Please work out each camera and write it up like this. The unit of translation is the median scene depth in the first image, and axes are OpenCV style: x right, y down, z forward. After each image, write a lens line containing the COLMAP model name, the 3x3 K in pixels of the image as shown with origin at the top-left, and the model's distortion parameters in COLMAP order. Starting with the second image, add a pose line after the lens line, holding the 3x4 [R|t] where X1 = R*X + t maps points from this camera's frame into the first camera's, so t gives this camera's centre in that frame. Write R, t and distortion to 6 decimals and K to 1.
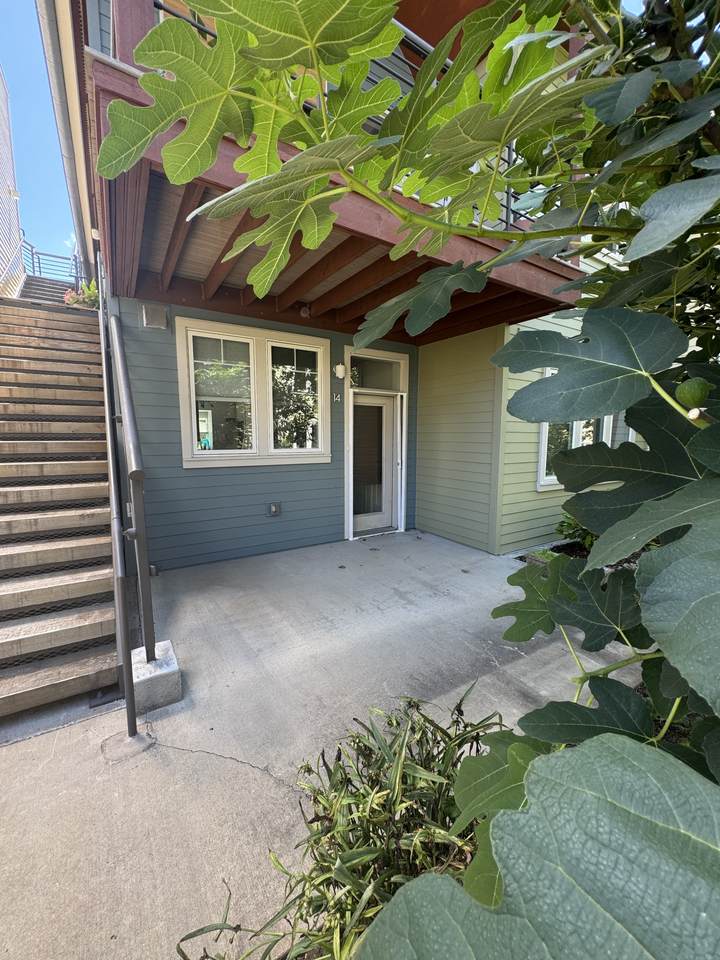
lens RADIAL K [[384.8, 0, 360.0], [0, 384.8, 480.0], [0, 0, 1]] dist [-0.001679, 0.000227]
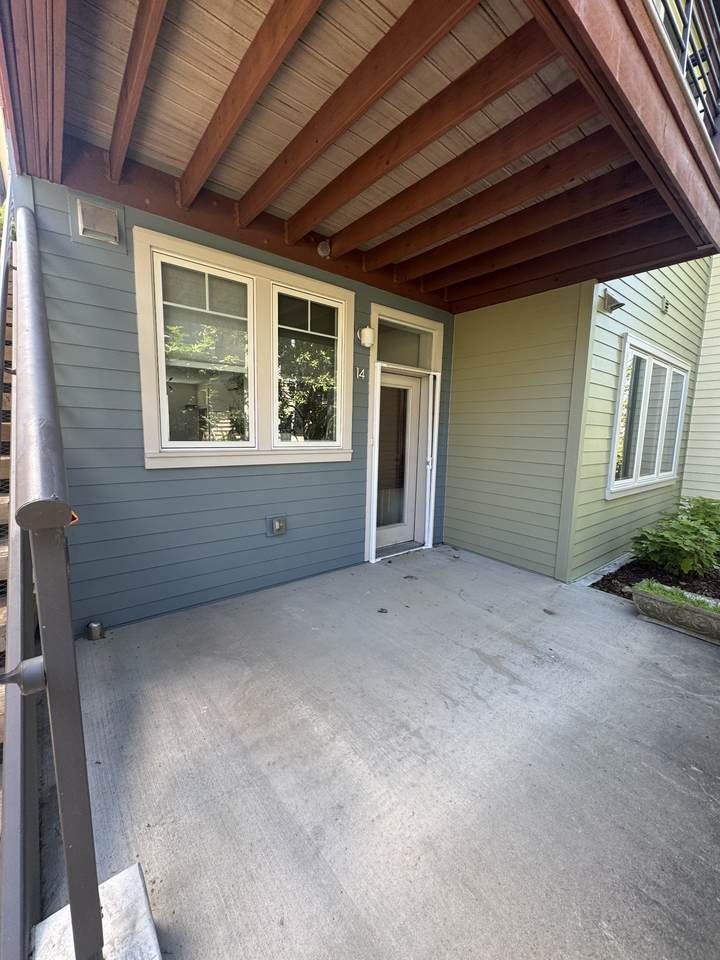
lens RADIAL K [[384.8, 0, 360.0], [0, 384.8, 480.0], [0, 0, 1]] dist [-0.001679, 0.000227]
pose [[0.994025, 0.006486, 0.108962, -0.149903], [-0.008125, 0.999860, 0.014607, -0.020761], [-0.108852, -0.015405, 0.993939, 0.277792]]
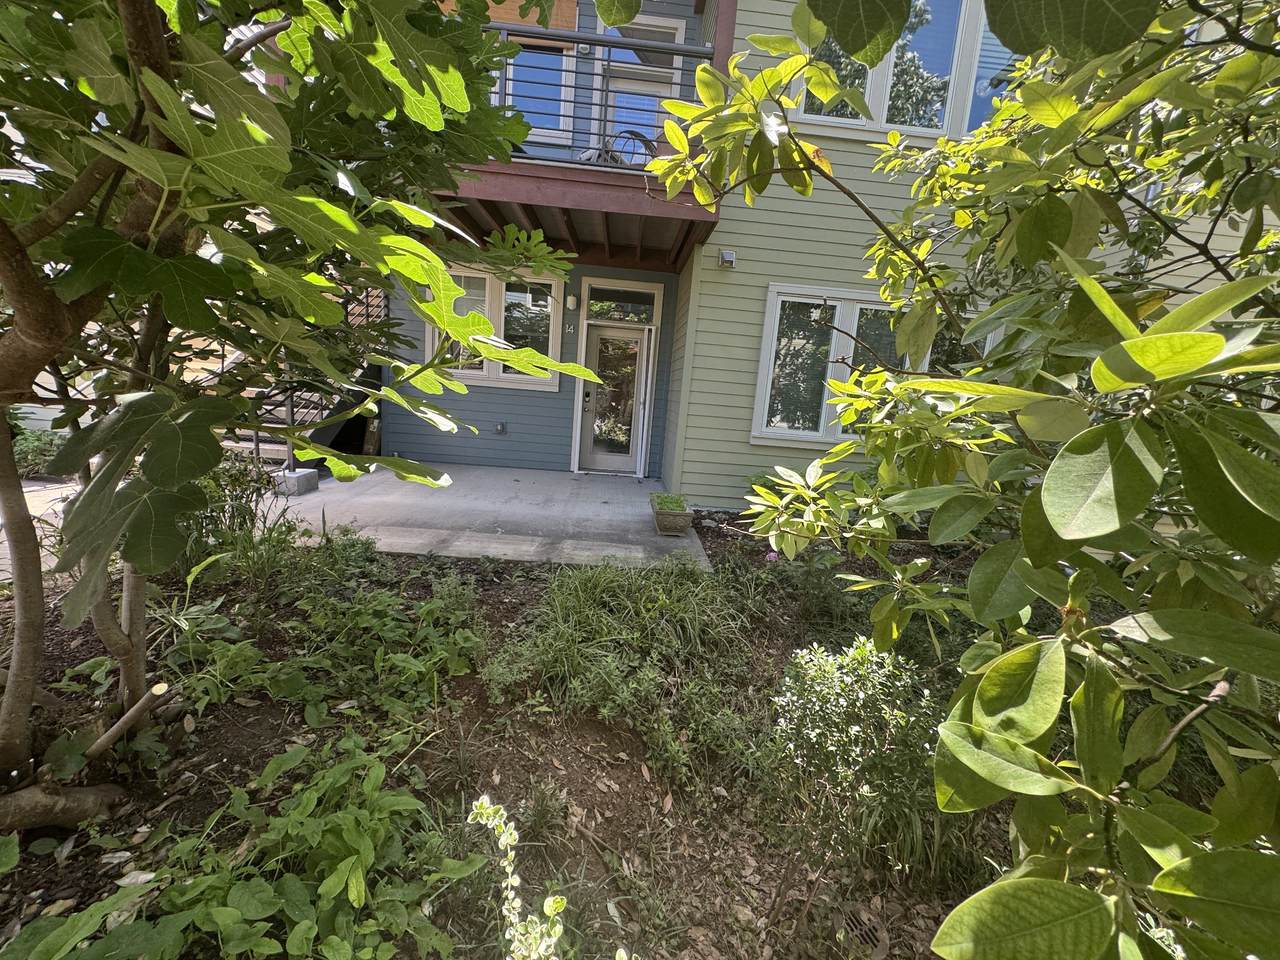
lens RADIAL K [[513.1, 0, 640.0], [0, 513.1, 480.0], [0, 0, 1]] dist [-0.001679, 0.000227]
pose [[0.865640, 0.152758, -0.476794, 0.862591], [-0.135663, 0.988256, 0.070322, 0.065504], [0.481937, 0.003810, 0.876198, -0.105672]]
